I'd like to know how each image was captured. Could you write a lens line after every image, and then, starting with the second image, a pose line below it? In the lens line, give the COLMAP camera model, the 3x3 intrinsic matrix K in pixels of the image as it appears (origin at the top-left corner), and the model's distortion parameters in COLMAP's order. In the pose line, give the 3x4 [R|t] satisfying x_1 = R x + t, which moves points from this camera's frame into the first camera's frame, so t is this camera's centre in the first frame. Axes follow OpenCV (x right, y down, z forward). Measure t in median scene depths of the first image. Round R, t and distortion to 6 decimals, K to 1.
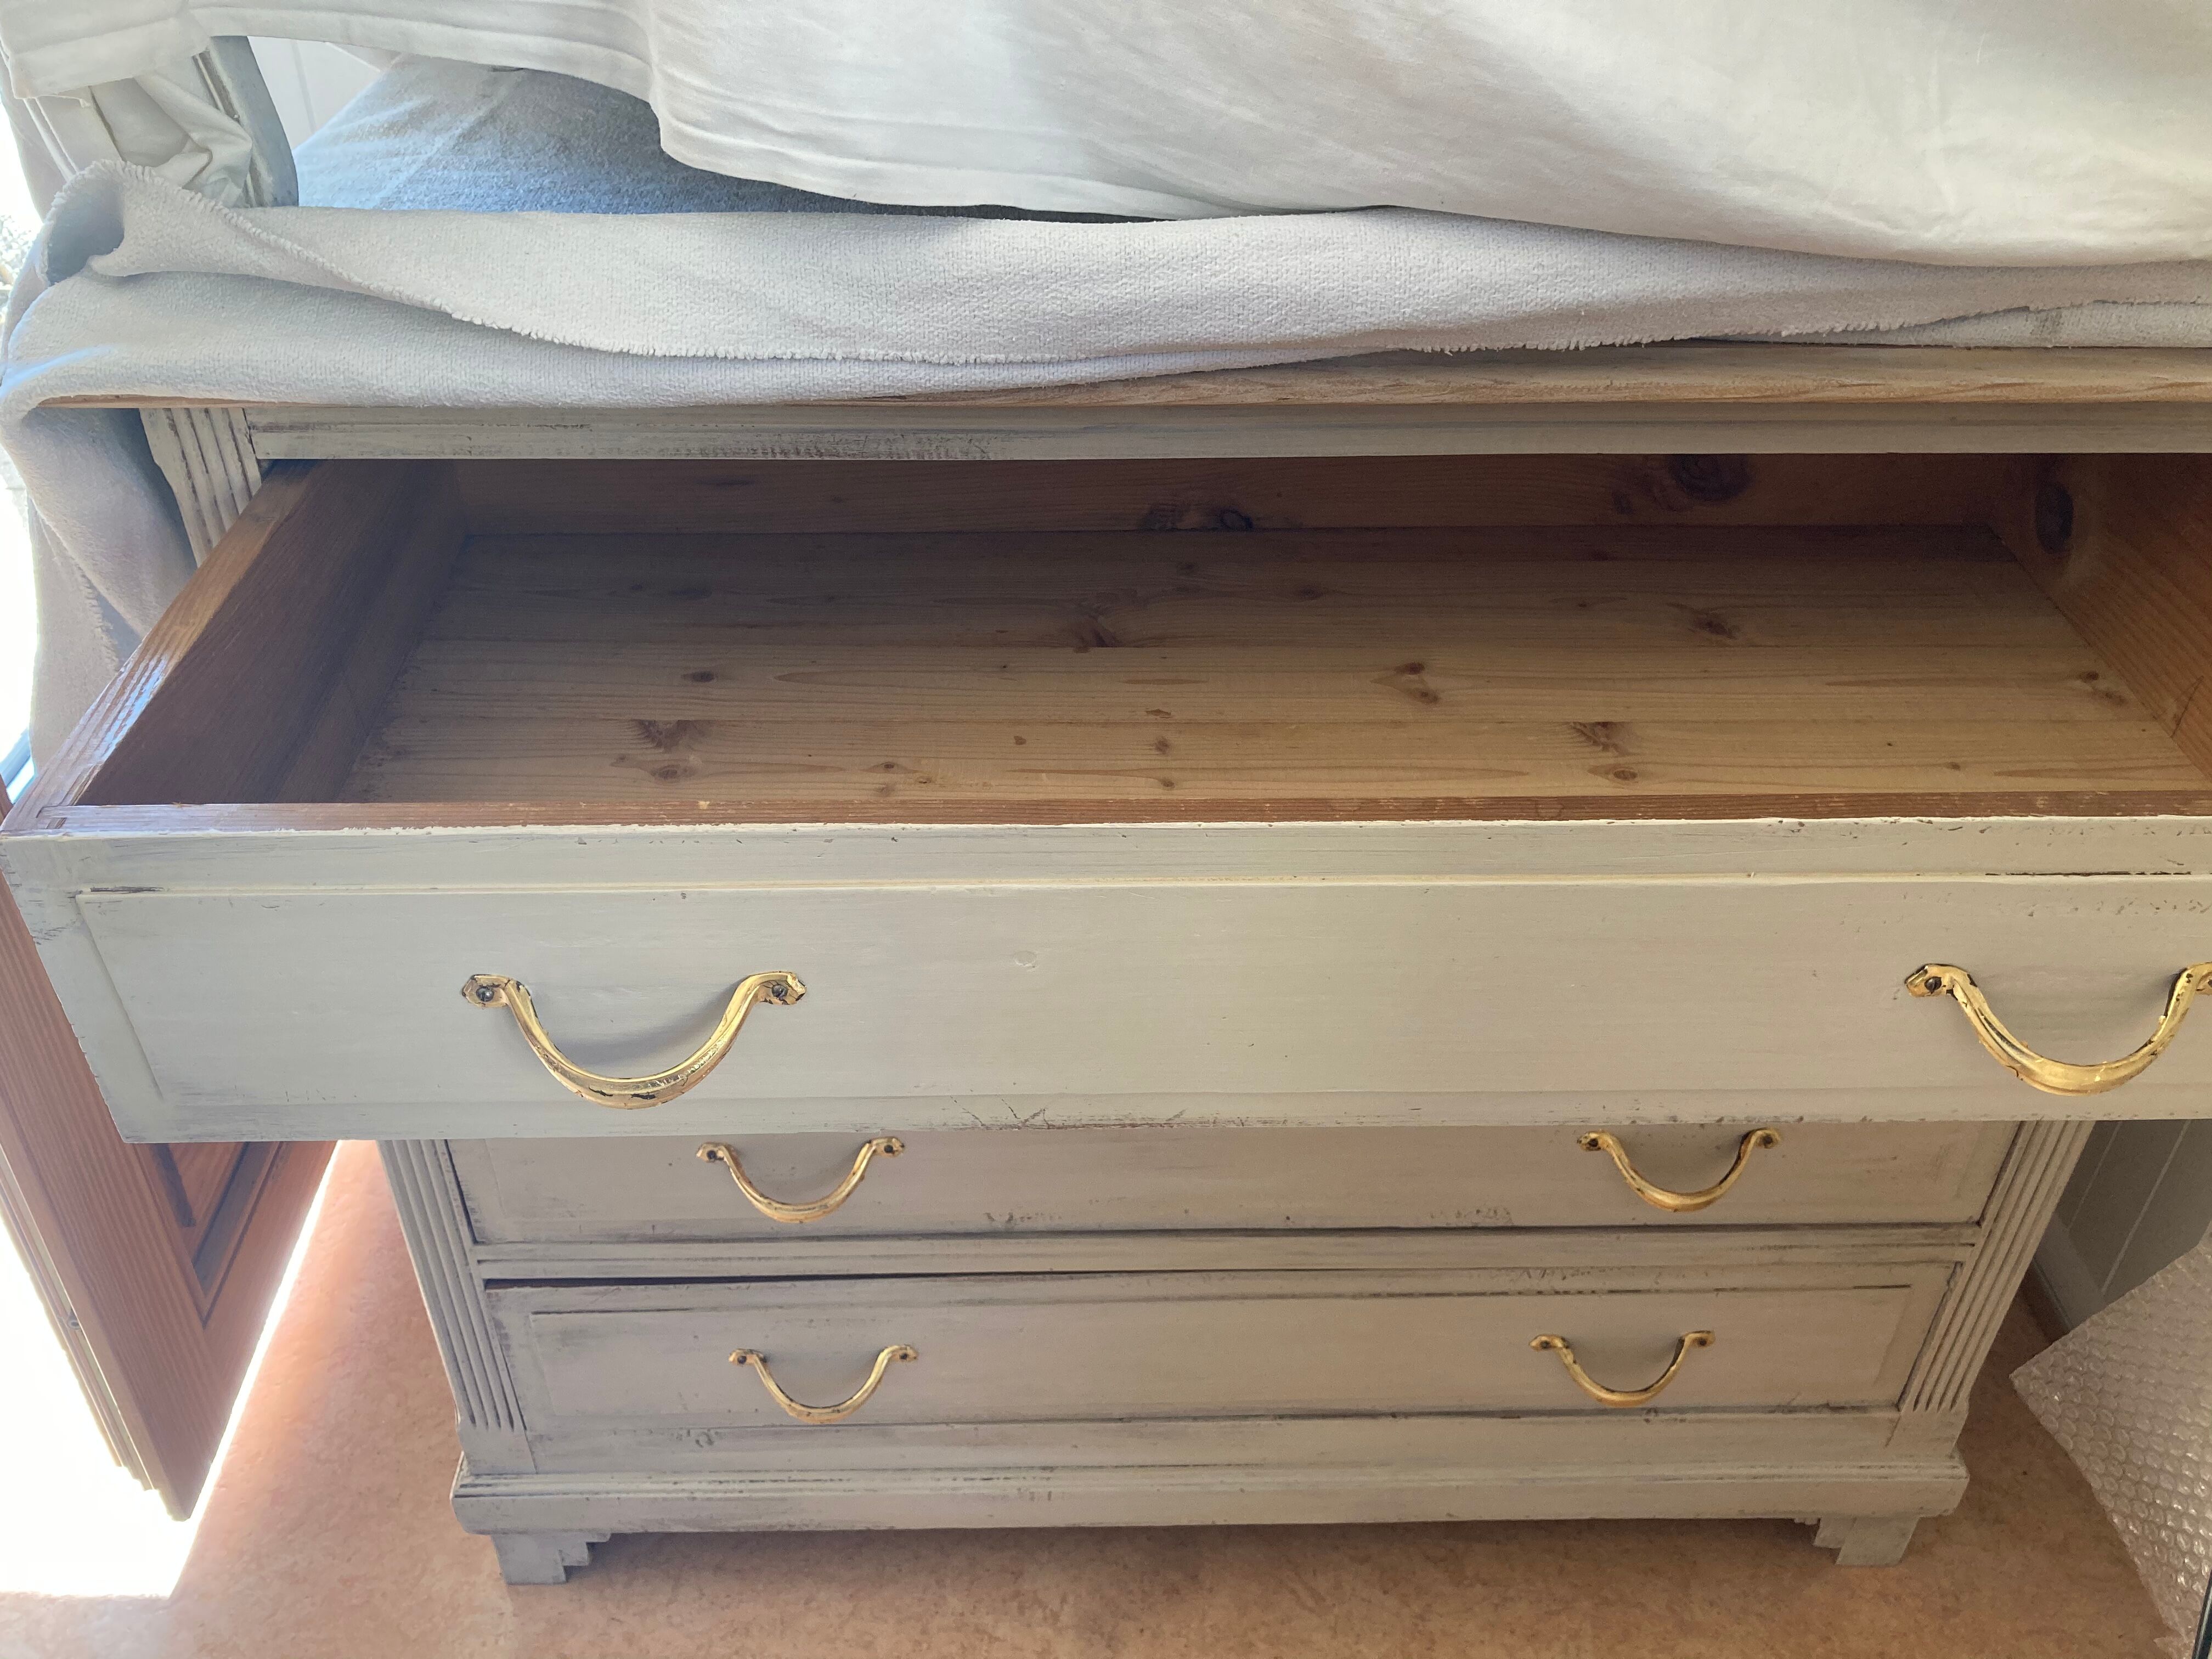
lens RADIAL K [[1834.3, 0, 1103.8], [0, 1834.3, 825.5], [0, 0, 1]] dist [0.083930, -0.206490]
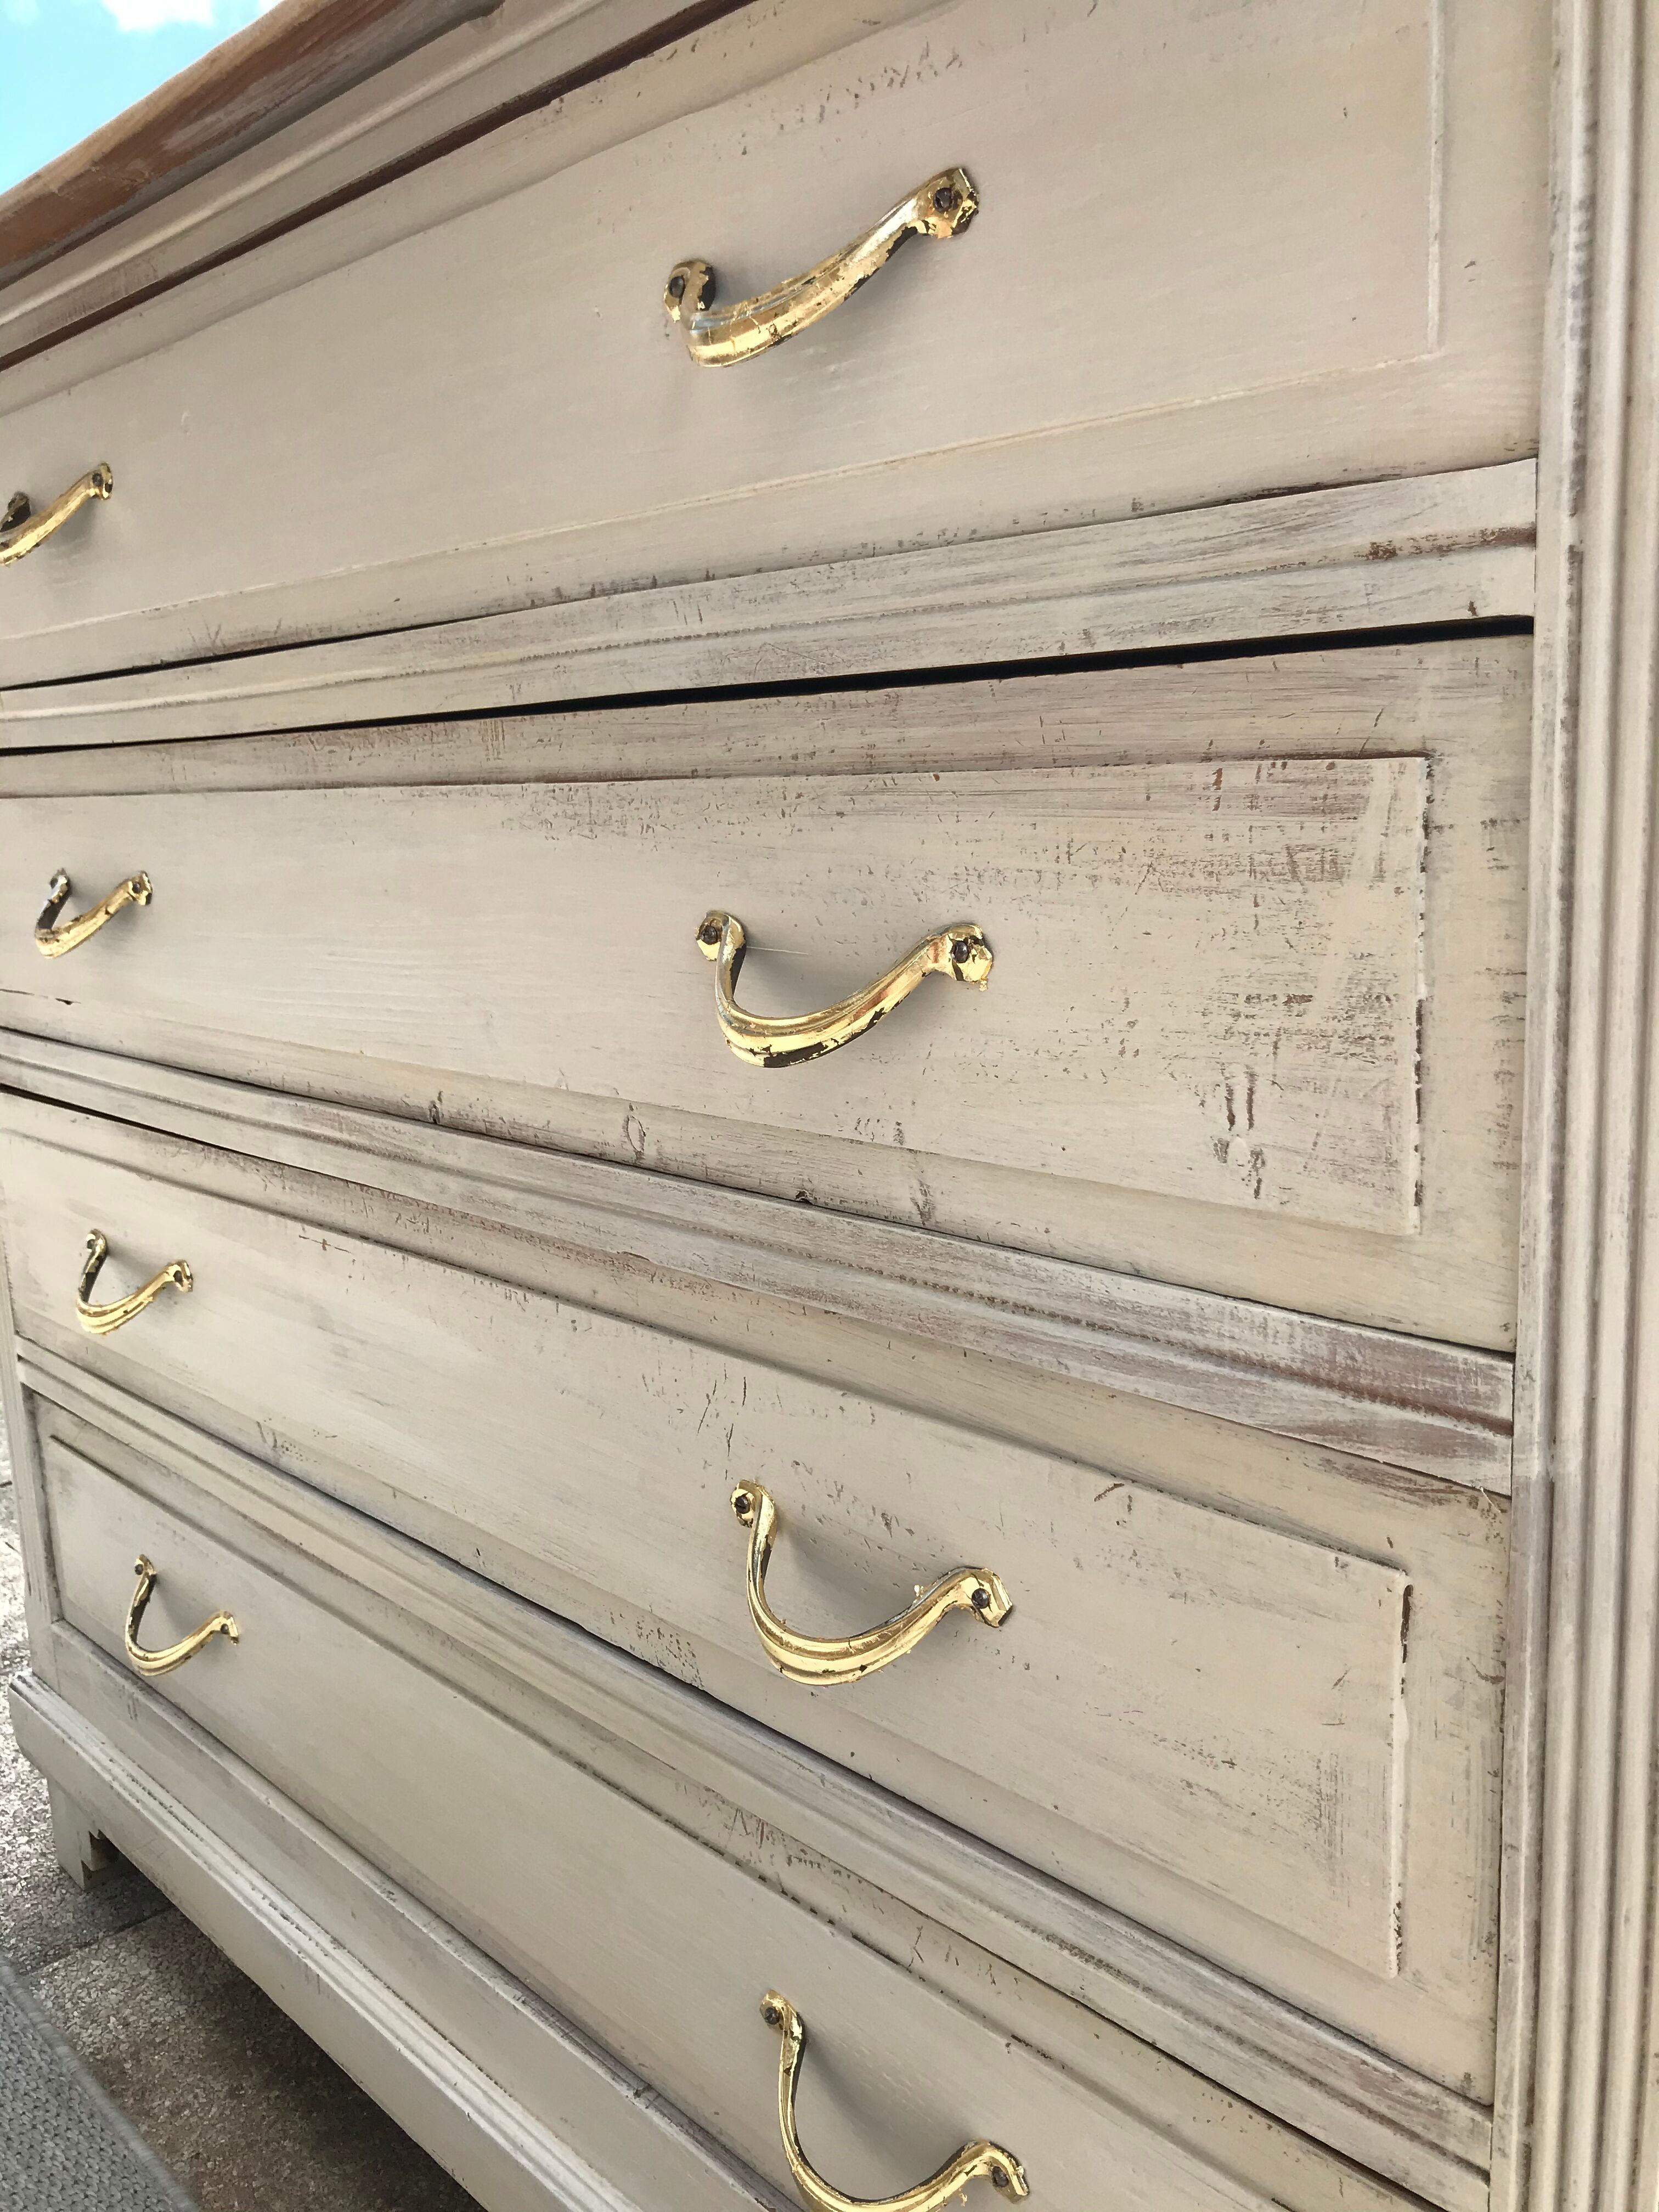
lens RADIAL K [[1828.3, 0, 868.3], [0, 1828.3, 1094.5], [0, 0, 1]] dist [0.026449, -0.078539]
pose [[0.682127, 0.099974, -0.724367, 0.631973], [-0.397451, 0.882195, -0.252518, 0.178374], [0.613788, 0.460150, 0.641503, 0.593522]]
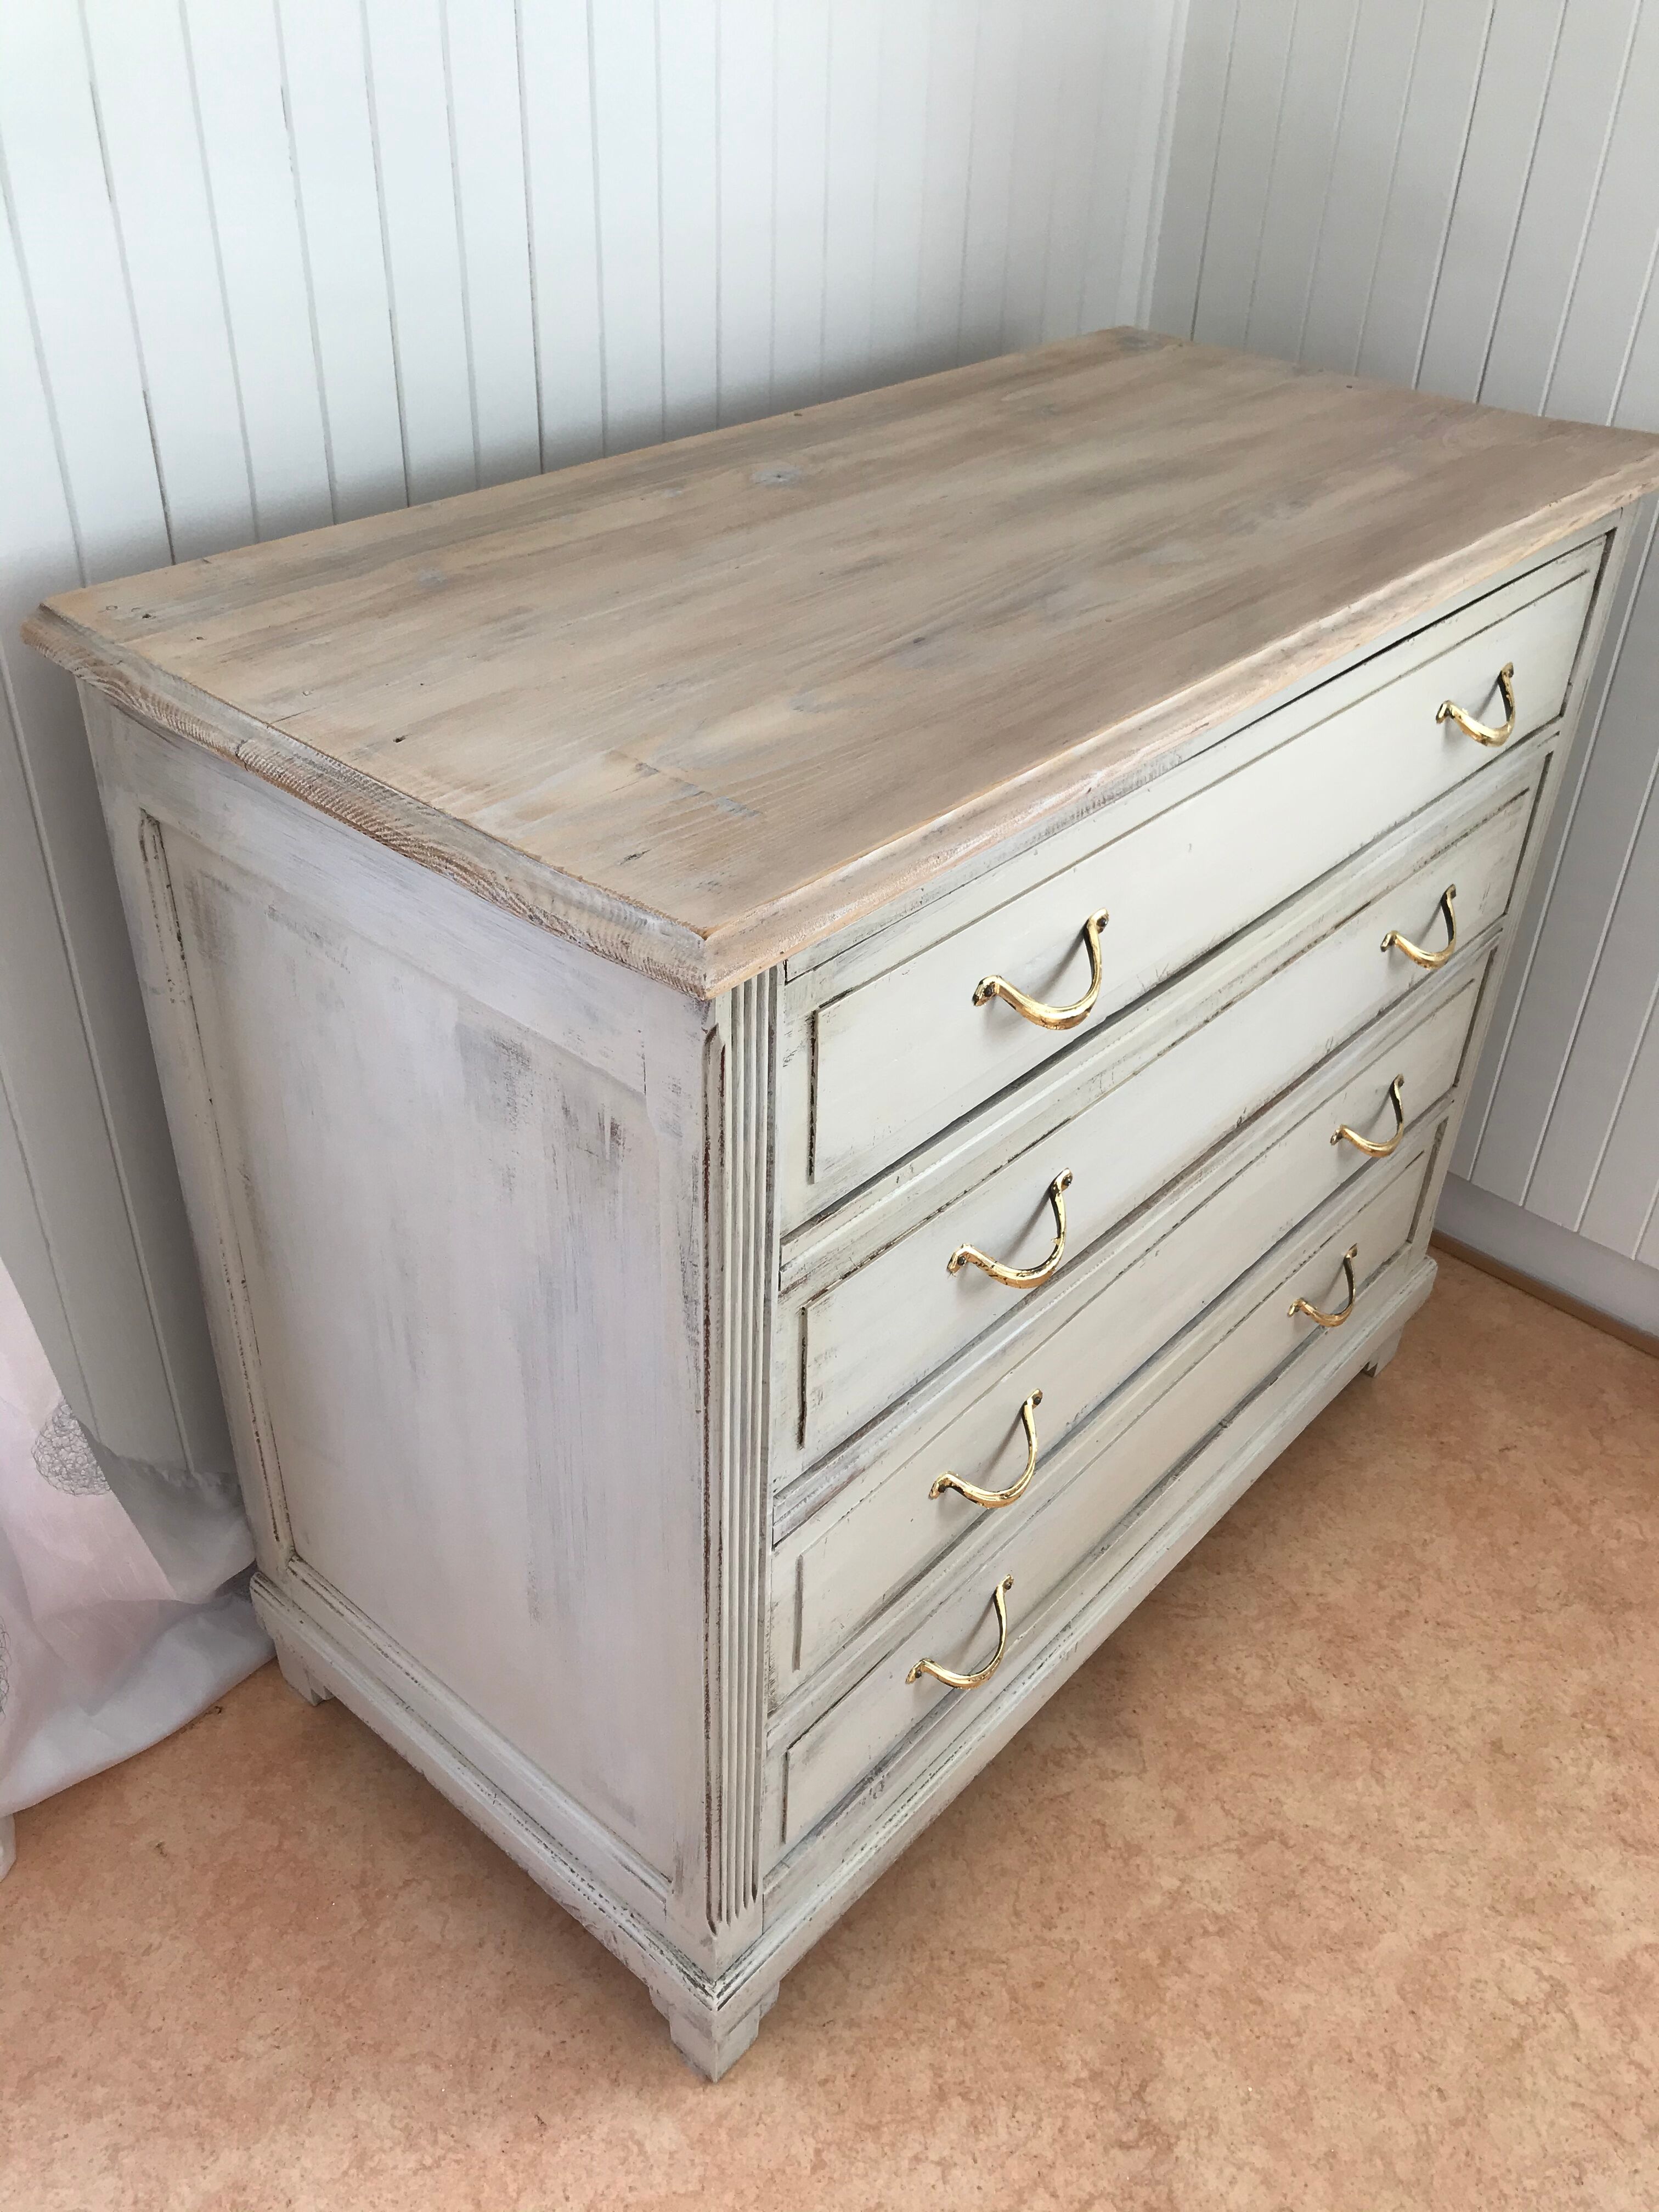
lens RADIAL K [[1834.3, 0, 829.5], [0, 1834.3, 1106.0], [0, 0, 1]] dist [0.083930, -0.206490]
pose [[0.673315, -0.414326, 0.612357, -0.776984], [0.414247, 0.897429, 0.151725, -0.200775], [-0.612410, 0.151509, 0.775886, 0.160529]]
